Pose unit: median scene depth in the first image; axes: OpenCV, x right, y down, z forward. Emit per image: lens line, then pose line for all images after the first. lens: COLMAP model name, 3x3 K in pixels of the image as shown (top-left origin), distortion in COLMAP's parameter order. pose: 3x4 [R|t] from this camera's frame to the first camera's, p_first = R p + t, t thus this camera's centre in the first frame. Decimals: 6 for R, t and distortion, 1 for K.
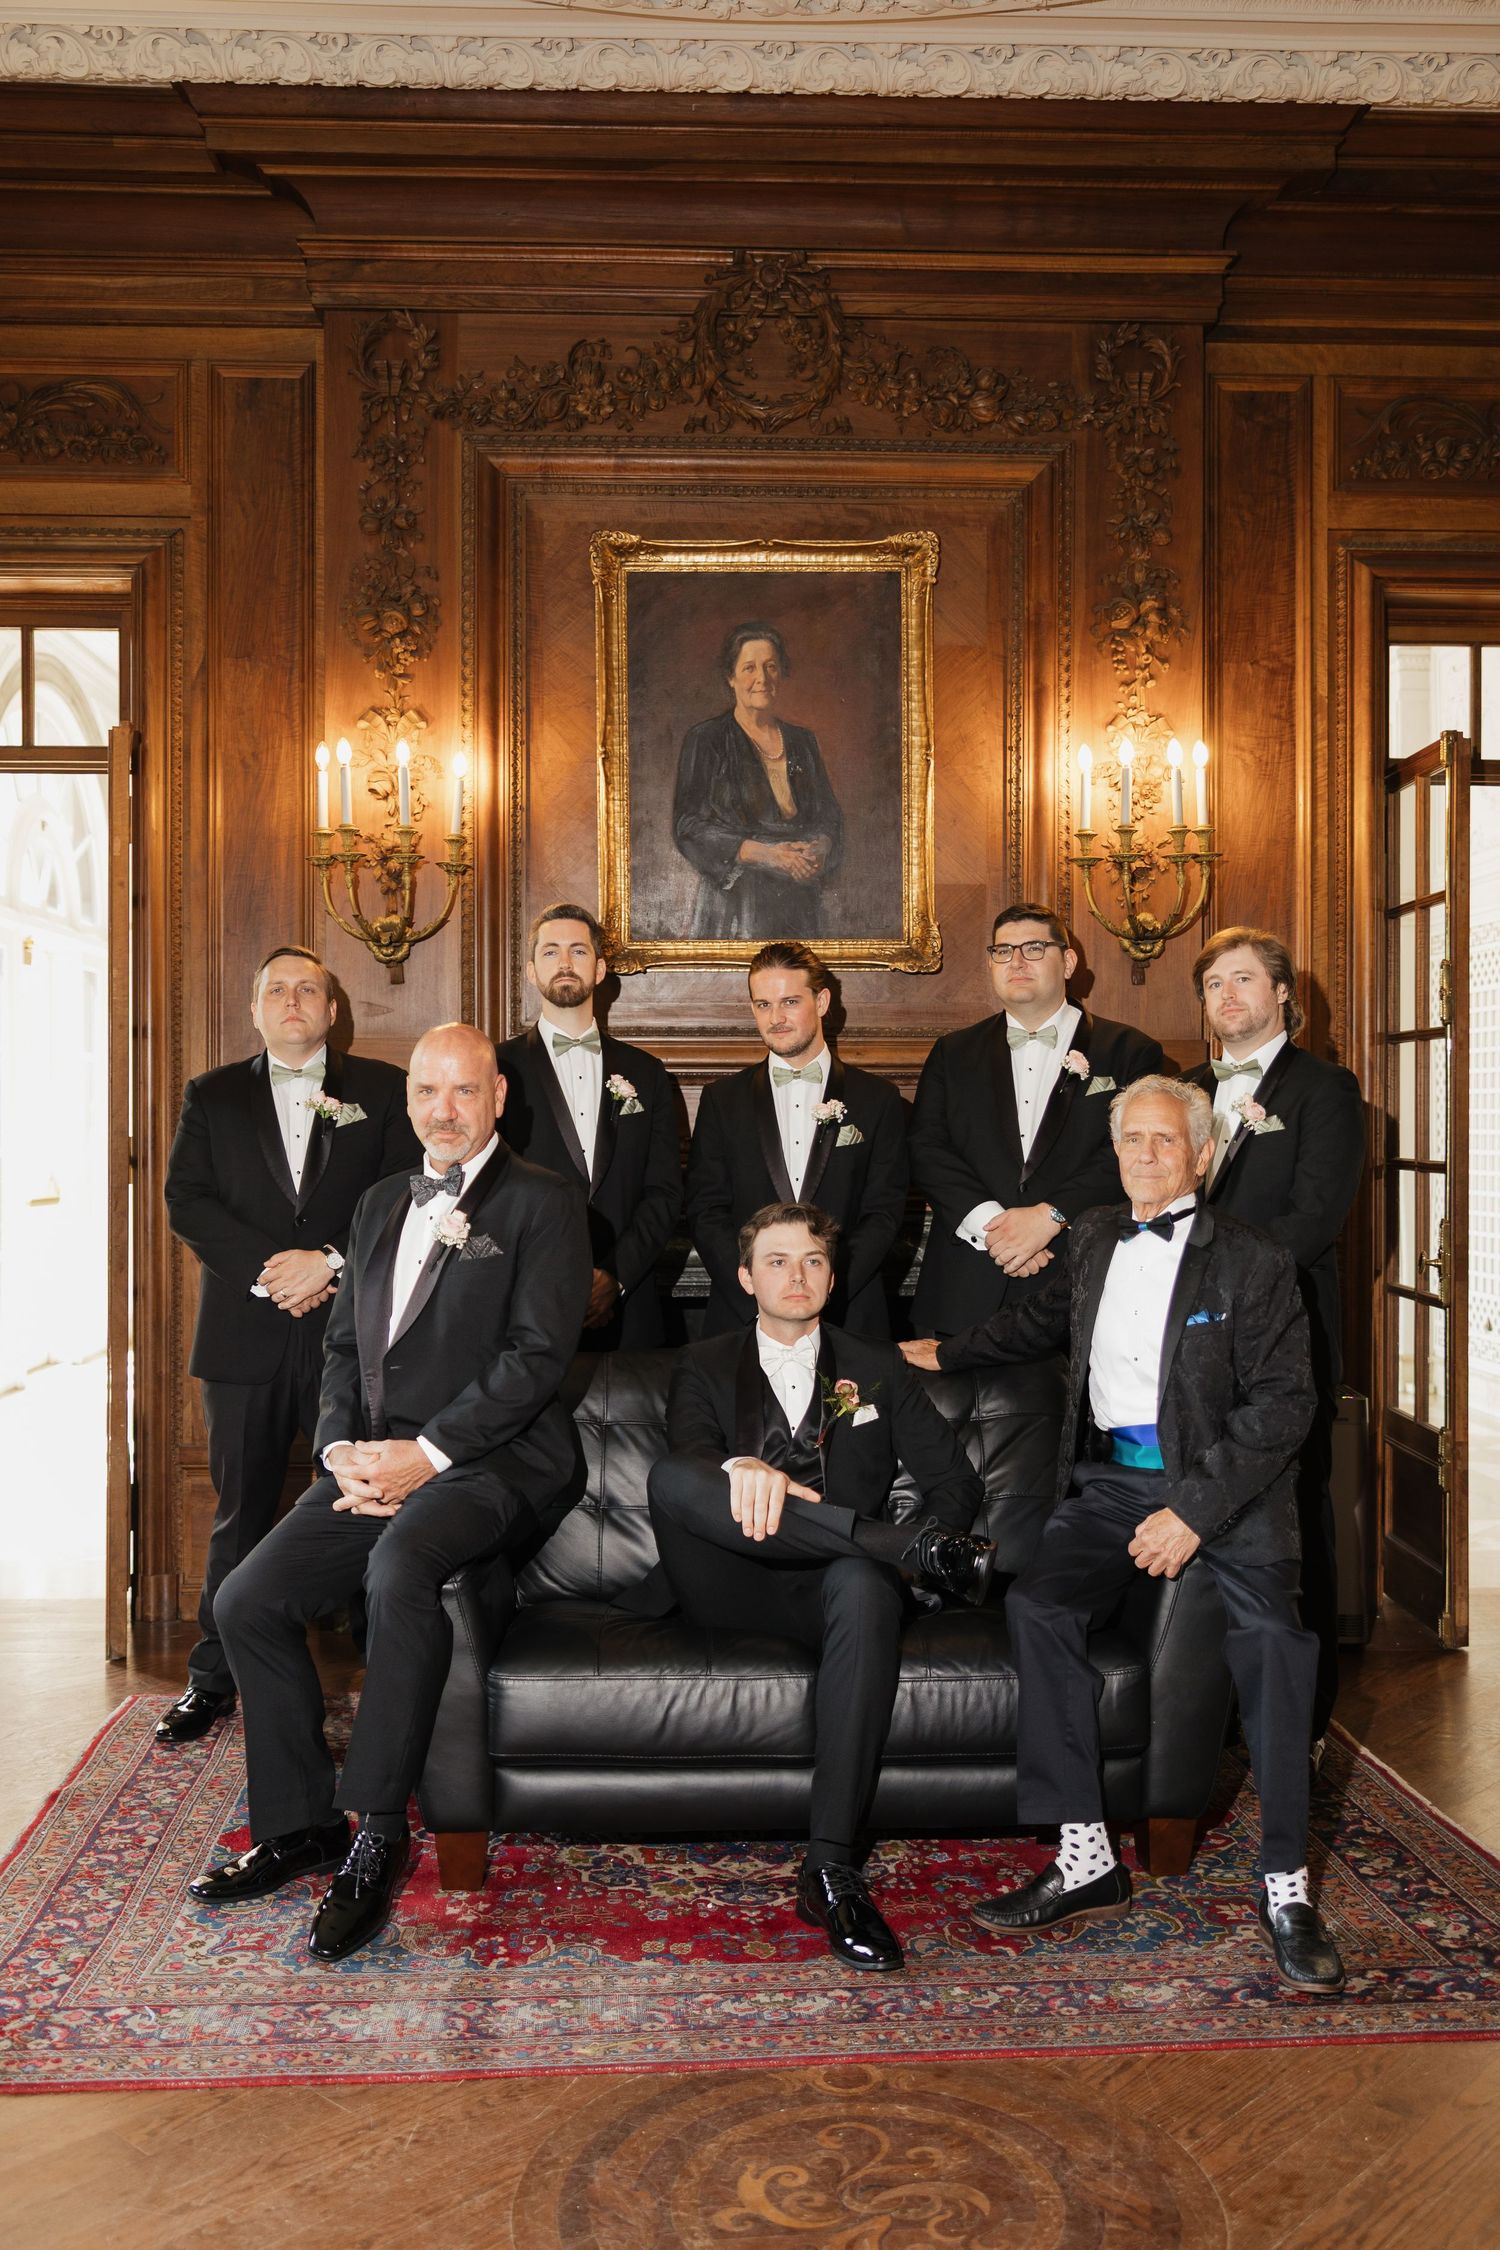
lens RADIAL K [[1982.3, 0, 750.0], [0, 1982.3, 1125.0], [0, 0, 1]] dist [-0.059985, 0.011563]
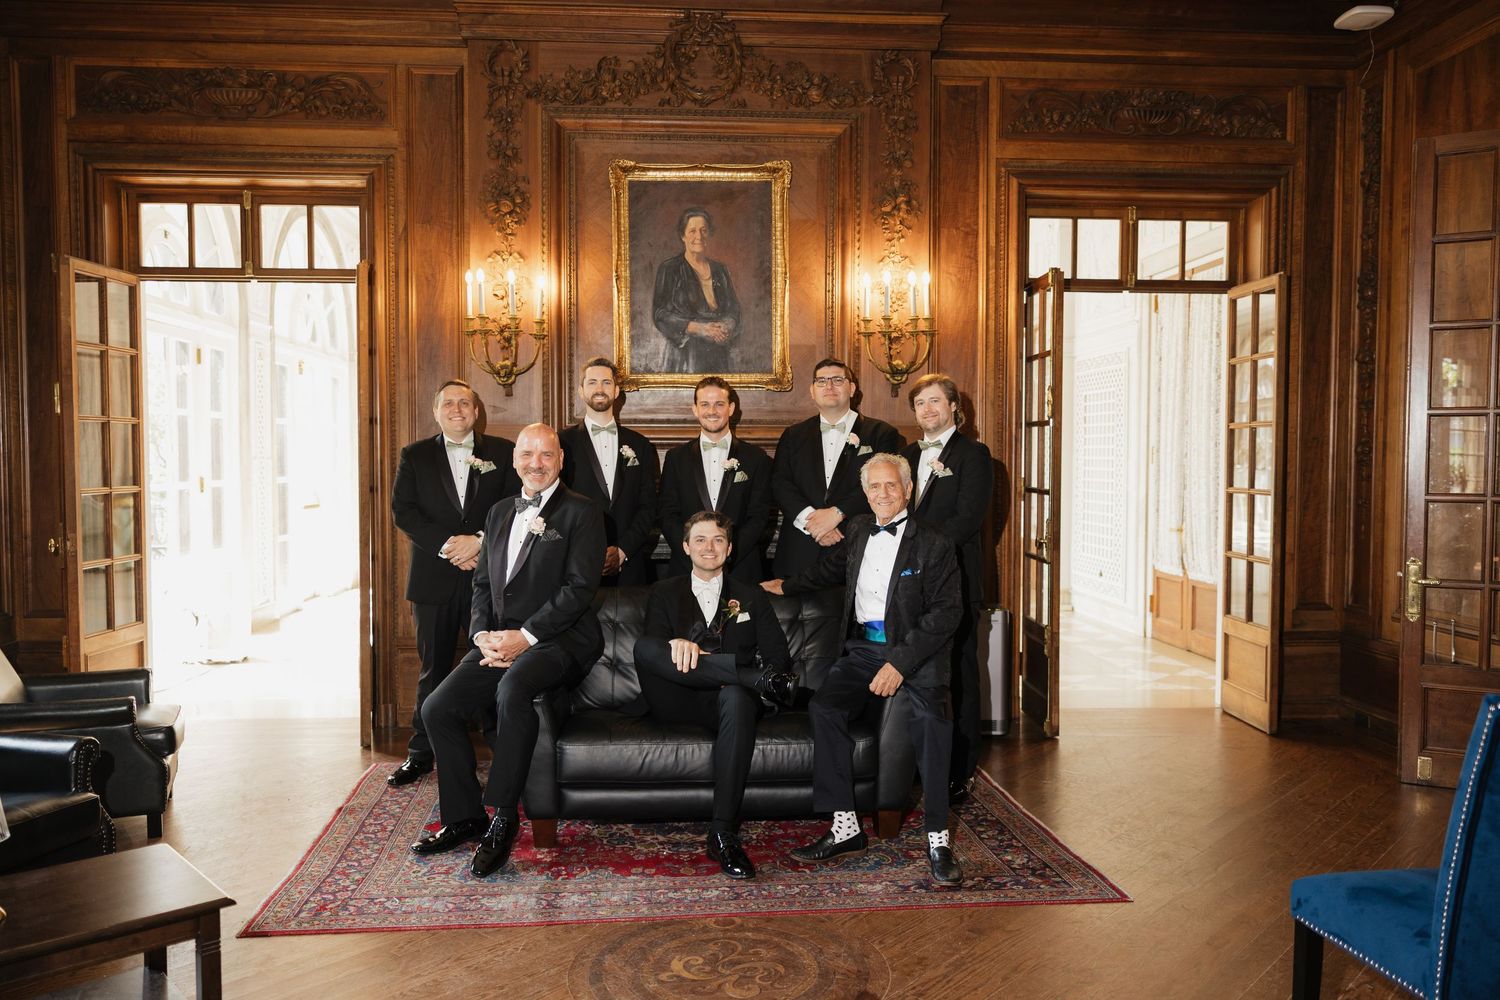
lens RADIAL K [[1149.0, 0, 750.0], [0, 1149.0, 500.0], [0, 0, 1]] dist [-0.058036, 0.000614]
pose [[0.999466, -0.000679, 0.032660, 0.019265], [-0.000496, 0.999353, 0.035963, -0.011248], [-0.032663, -0.035960, 0.998819, -0.122569]]
